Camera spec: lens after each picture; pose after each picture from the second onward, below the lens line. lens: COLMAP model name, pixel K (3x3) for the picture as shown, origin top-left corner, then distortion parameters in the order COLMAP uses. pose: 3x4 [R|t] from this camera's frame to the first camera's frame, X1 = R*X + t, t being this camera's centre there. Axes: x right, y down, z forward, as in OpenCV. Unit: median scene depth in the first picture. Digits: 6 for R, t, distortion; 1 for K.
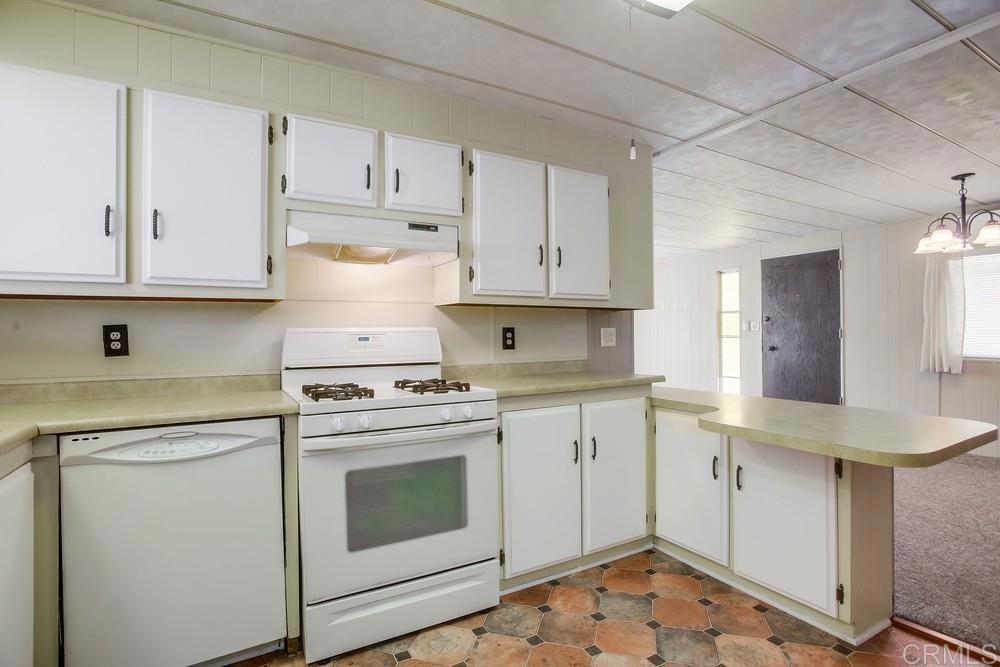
lens RADIAL K [[495.9, 0, 498.8], [0, 495.9, 331.0], [0, 0, 1]] dist [0.003514, 0.000219]
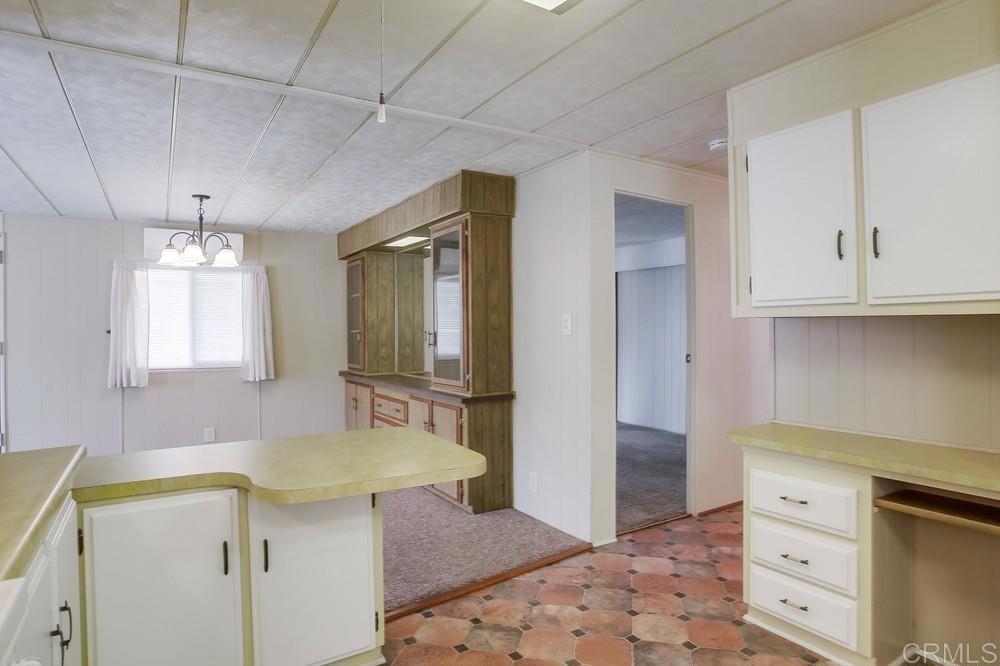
lens RADIAL K [[554.1, 0, 497.6], [0, 554.1, 332.0], [0, 0, 1]] dist [0.000702, 0.000017]
pose [[-0.012646, -0.002443, 0.999917, -0.239058], [0.010540, 0.999941, 0.002576, -0.023547], [-0.999864, 0.010572, -0.012620, 0.397910]]
